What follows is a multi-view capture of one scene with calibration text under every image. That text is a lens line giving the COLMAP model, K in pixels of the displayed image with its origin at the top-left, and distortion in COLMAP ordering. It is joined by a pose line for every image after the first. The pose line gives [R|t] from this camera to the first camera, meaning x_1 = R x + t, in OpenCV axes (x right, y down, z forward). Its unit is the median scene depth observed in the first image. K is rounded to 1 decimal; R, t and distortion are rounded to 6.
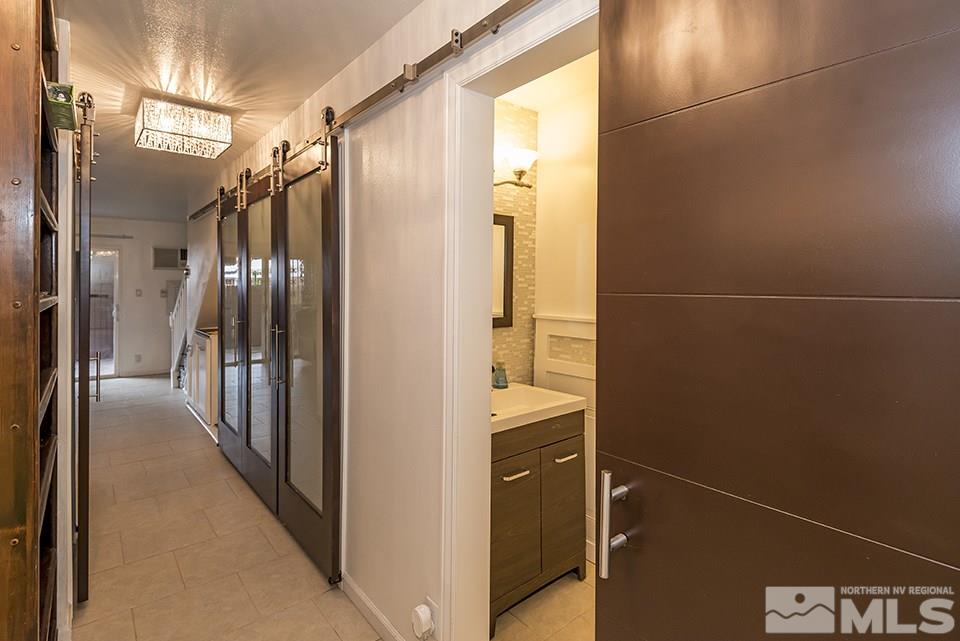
lens RADIAL K [[481.3, 0, 478.1], [0, 481.3, 277.5], [0, 0, 1]] dist [0.001863, -0.000168]
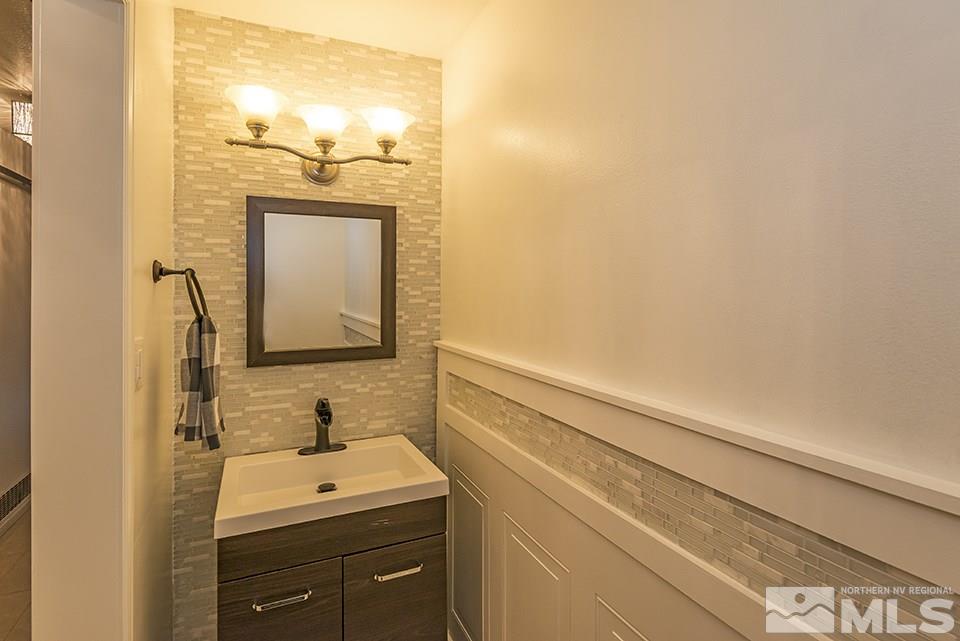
lens RADIAL K [[452.1, 0, 478.8], [0, 452.1, 285.3], [0, 0, 1]] dist [-0.001313, -0.000223]
pose [[0.955417, -0.007699, -0.295161, 0.384793], [0.008185, 0.999966, 0.000411, -0.006608], [0.295148, -0.002808, 0.955448, 0.377413]]
